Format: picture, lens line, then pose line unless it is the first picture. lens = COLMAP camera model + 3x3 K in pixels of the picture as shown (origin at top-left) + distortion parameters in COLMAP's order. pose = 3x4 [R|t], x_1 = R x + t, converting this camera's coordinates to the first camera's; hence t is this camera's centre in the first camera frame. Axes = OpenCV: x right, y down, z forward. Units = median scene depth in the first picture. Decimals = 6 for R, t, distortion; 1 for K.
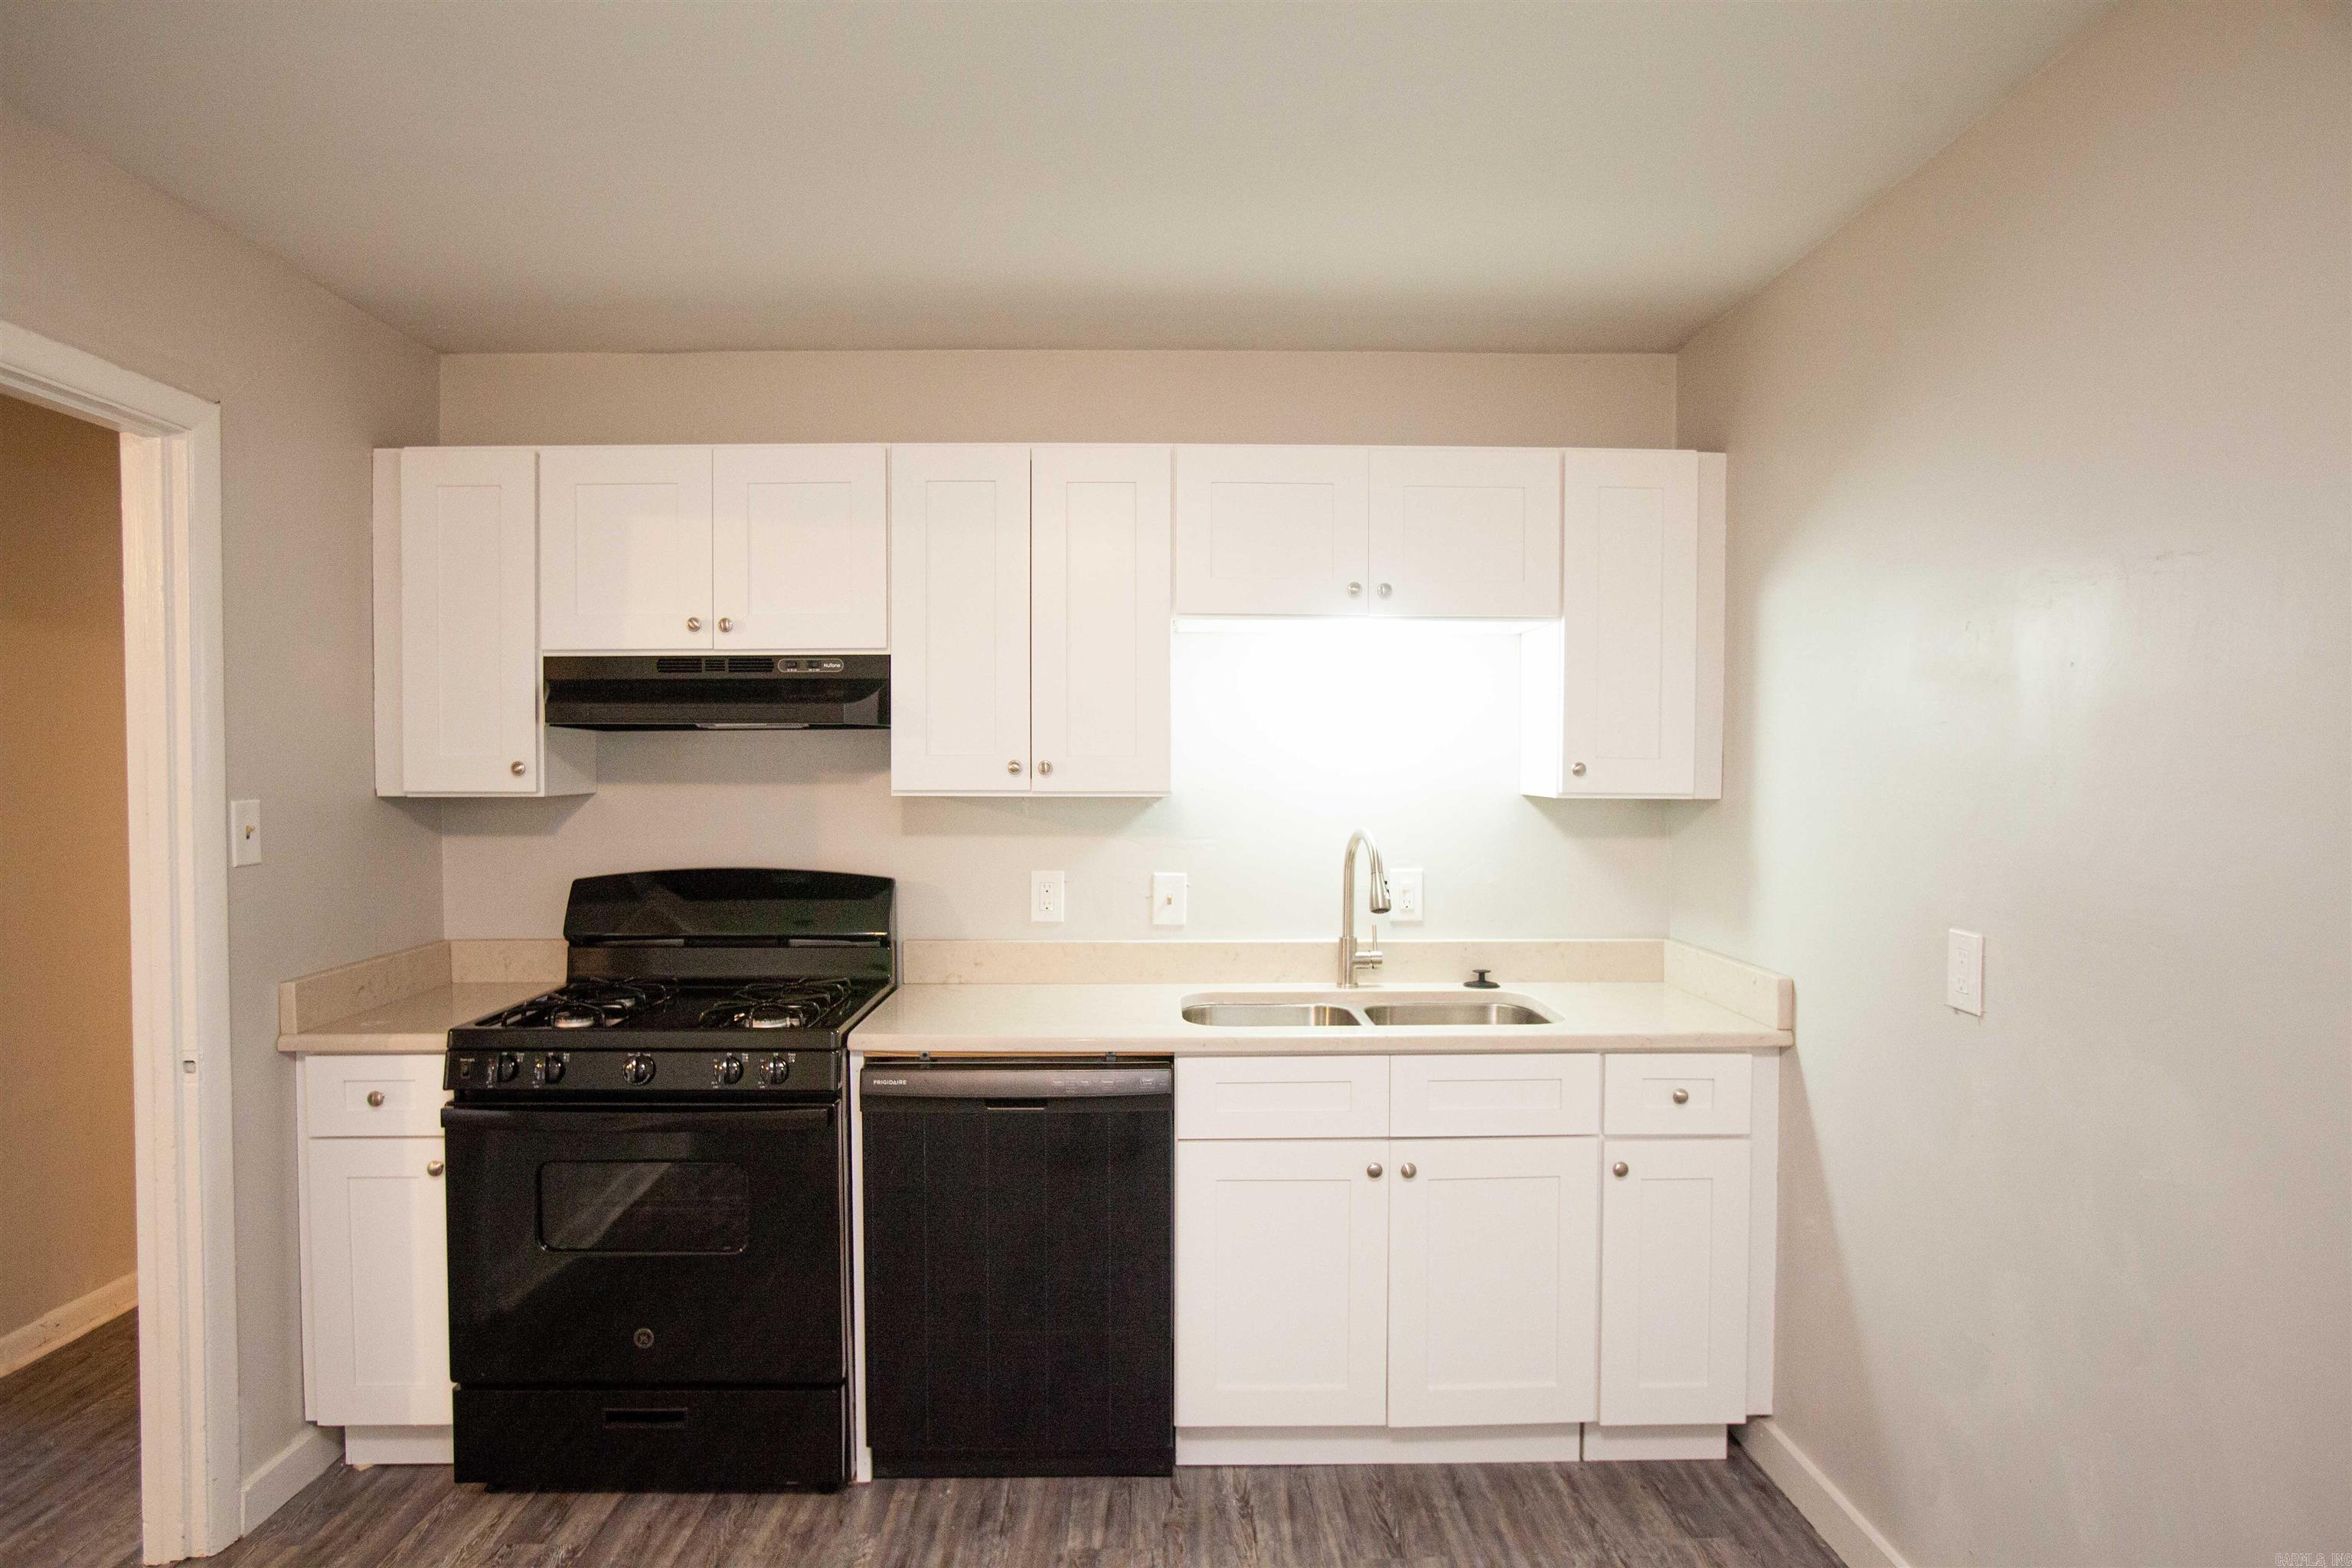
lens RADIAL K [[1369.9, 0, 1148.2], [0, 1369.9, 786.7], [0, 0, 1]] dist [-0.041593, 0.000221]
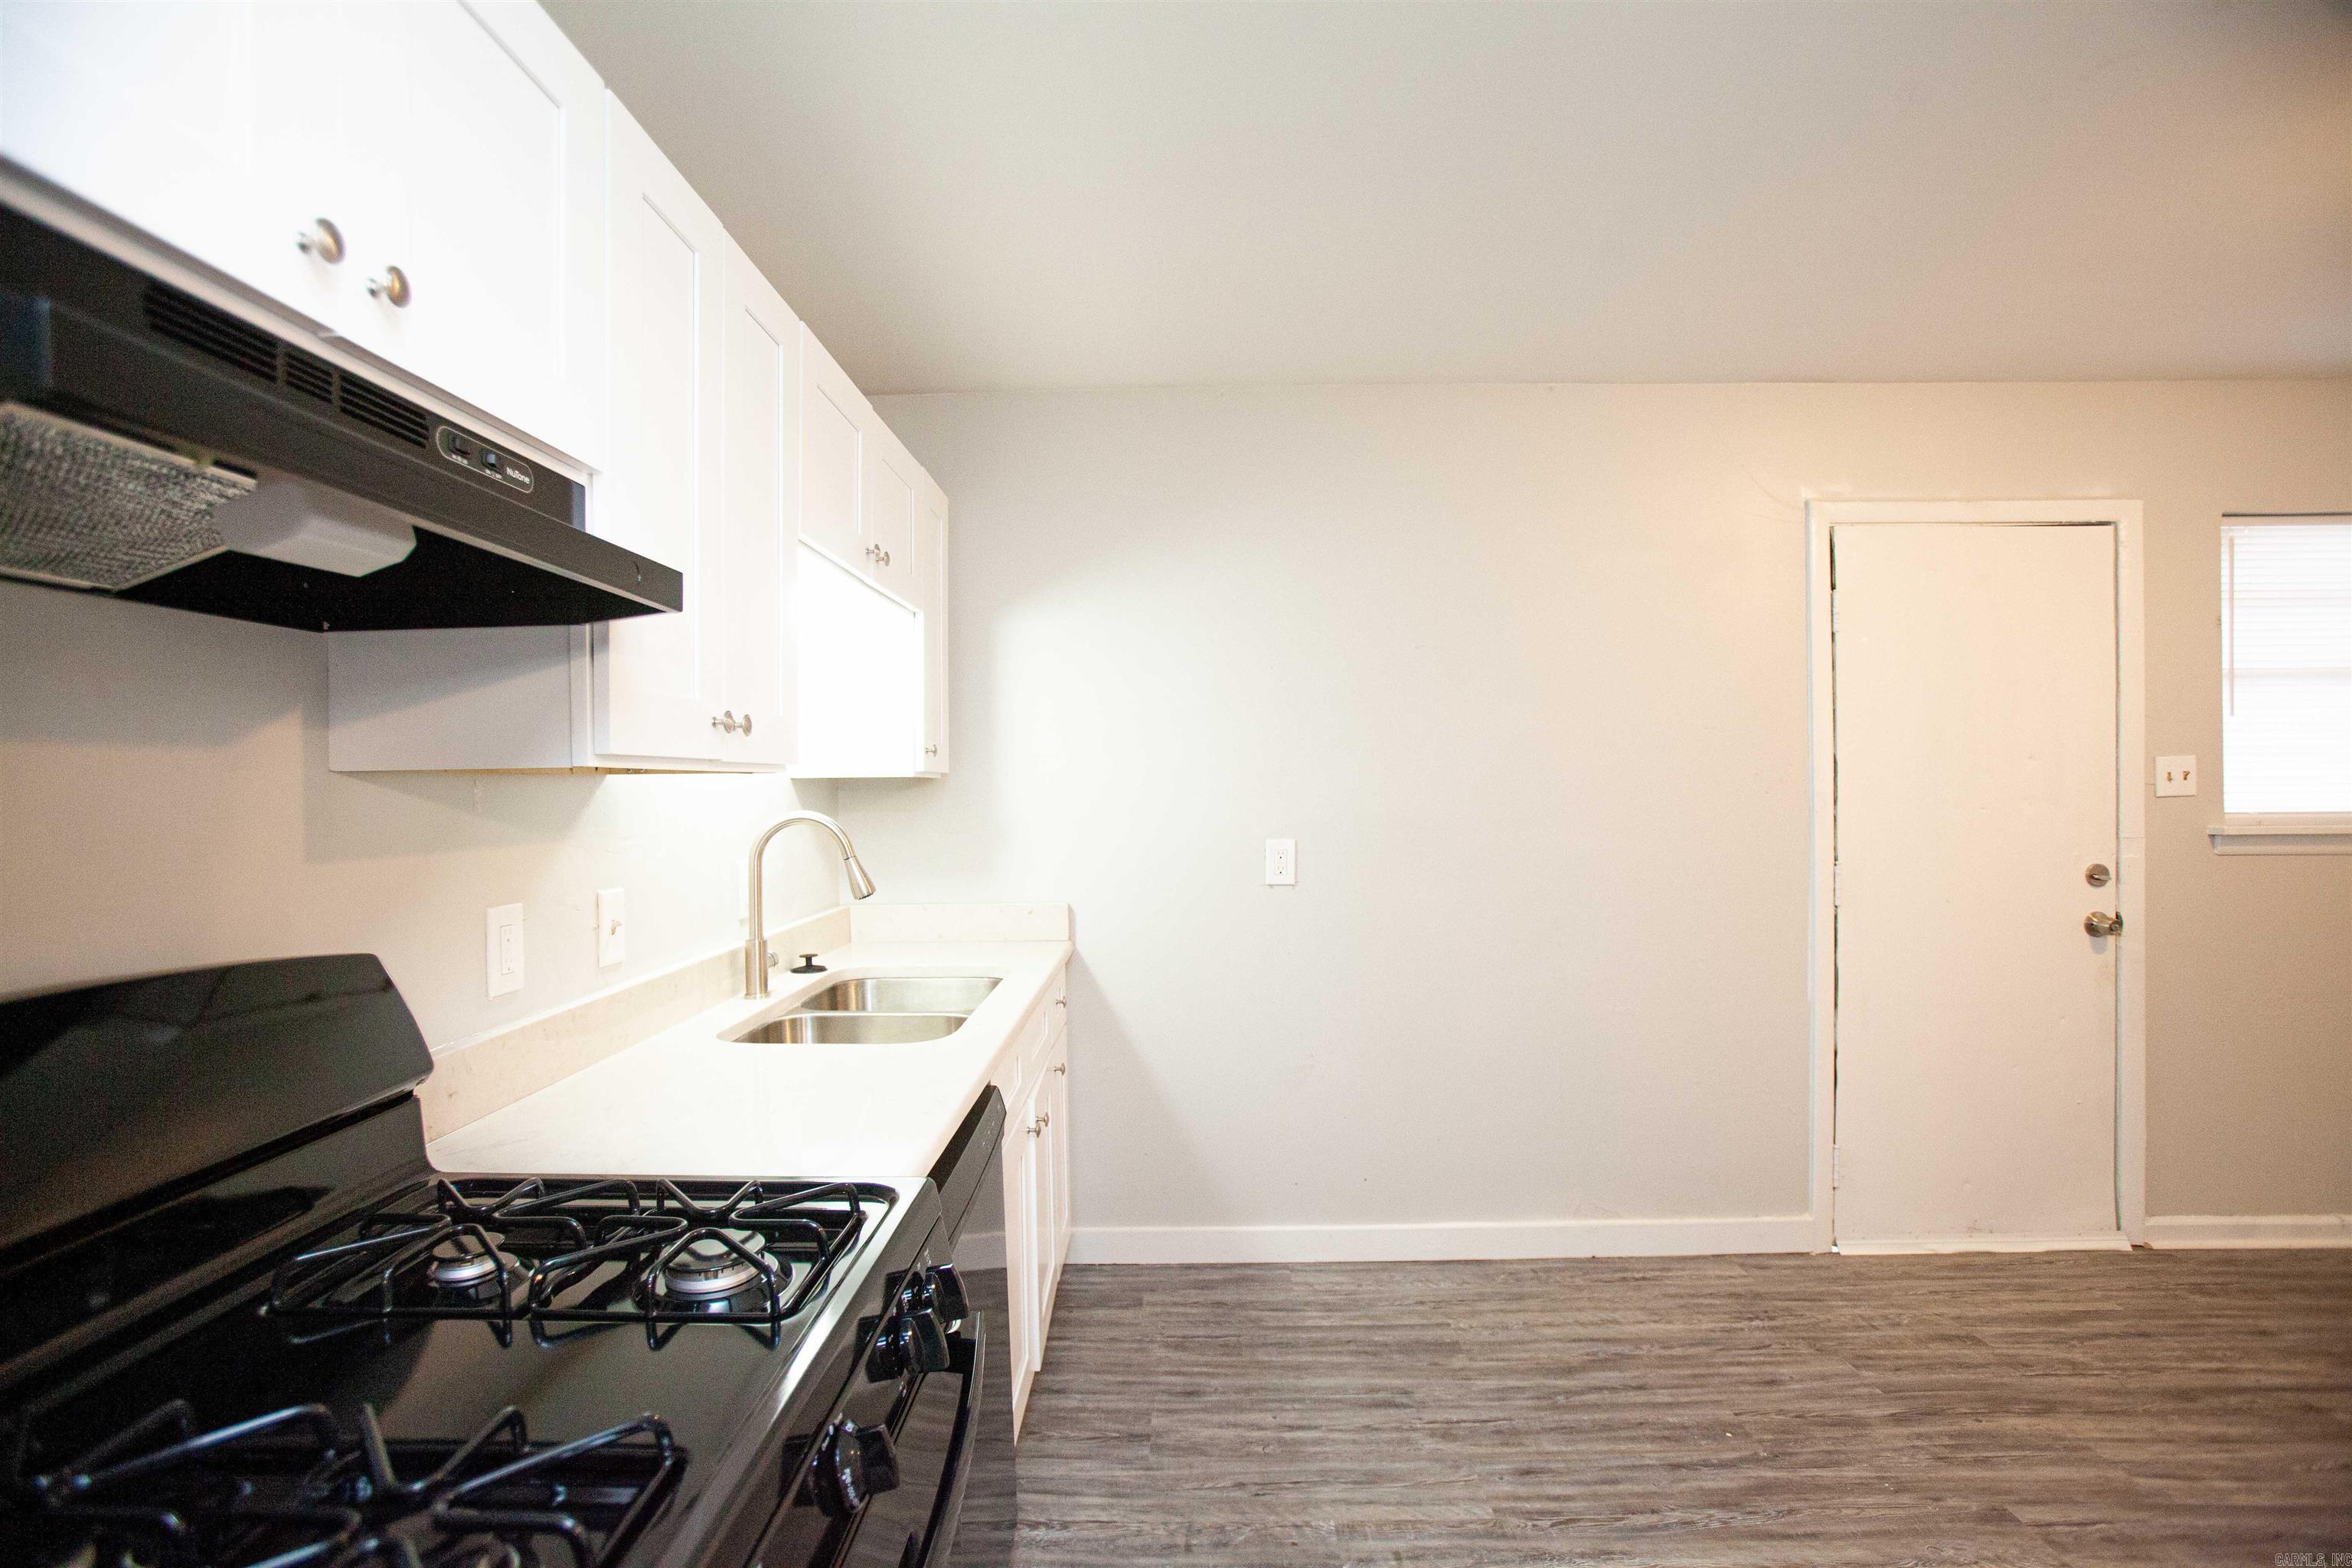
lens RADIAL K [[1106.5, 0, 1168.3], [0, 1106.5, 788.8], [0, 0, 1]] dist [-0.081983, 0.031981]
pose [[0.009461, -0.008552, 0.999919, -0.584335], [0.028076, 0.999571, 0.008283, 0.017353], [-0.999561, 0.027996, 0.009697, 0.787278]]
